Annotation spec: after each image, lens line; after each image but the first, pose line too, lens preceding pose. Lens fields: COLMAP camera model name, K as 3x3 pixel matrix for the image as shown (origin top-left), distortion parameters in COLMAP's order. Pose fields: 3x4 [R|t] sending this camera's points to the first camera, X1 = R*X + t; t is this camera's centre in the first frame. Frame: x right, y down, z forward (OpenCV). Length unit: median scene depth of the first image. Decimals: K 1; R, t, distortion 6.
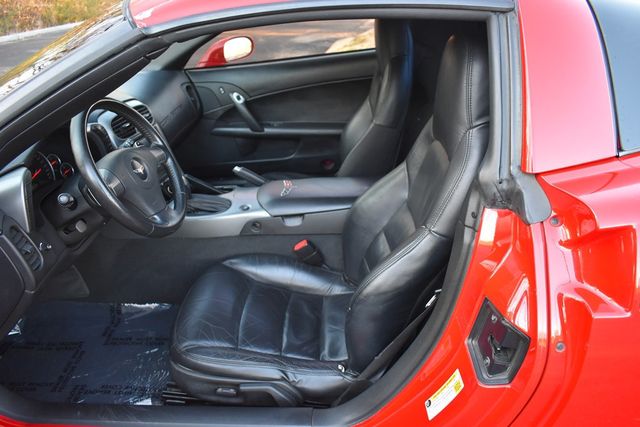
lens RADIAL K [[496.3, 0, 323.8], [0, 496.3, 214.8], [0, 0, 1]] dist [-0.094559, 0.011325]
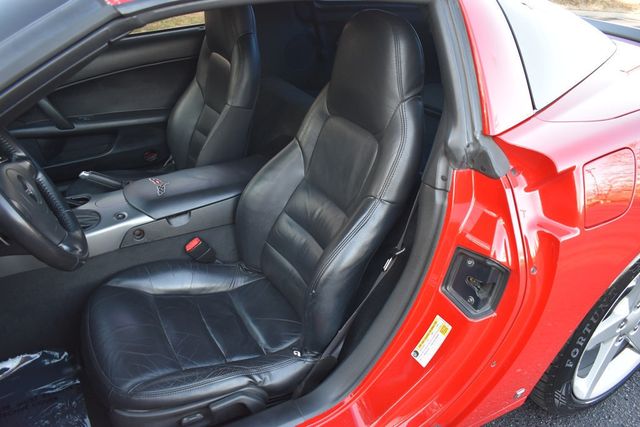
lens RADIAL K [[496.3, 0, 322.3], [0, 496.3, 215.6], [0, 0, 1]] dist [-0.094559, 0.011325]
pose [[0.850959, -0.188411, 0.490275, -0.327884], [0.164541, 0.982087, 0.091822, -0.041954], [-0.498793, 0.002534, 0.866717, 0.099998]]
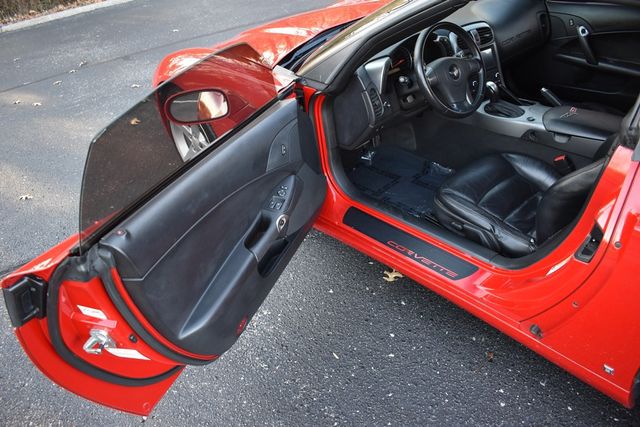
lens RADIAL K [[496.3, 0, 318.4], [0, 496.3, 214.8], [0, 0, 1]] dist [-0.094559, 0.011325]
pose [[0.681602, 0.366203, -0.633493, 0.436056], [-0.240724, 0.929787, 0.278476, -0.000993], [0.690992, -0.037312, 0.721898, -0.395499]]
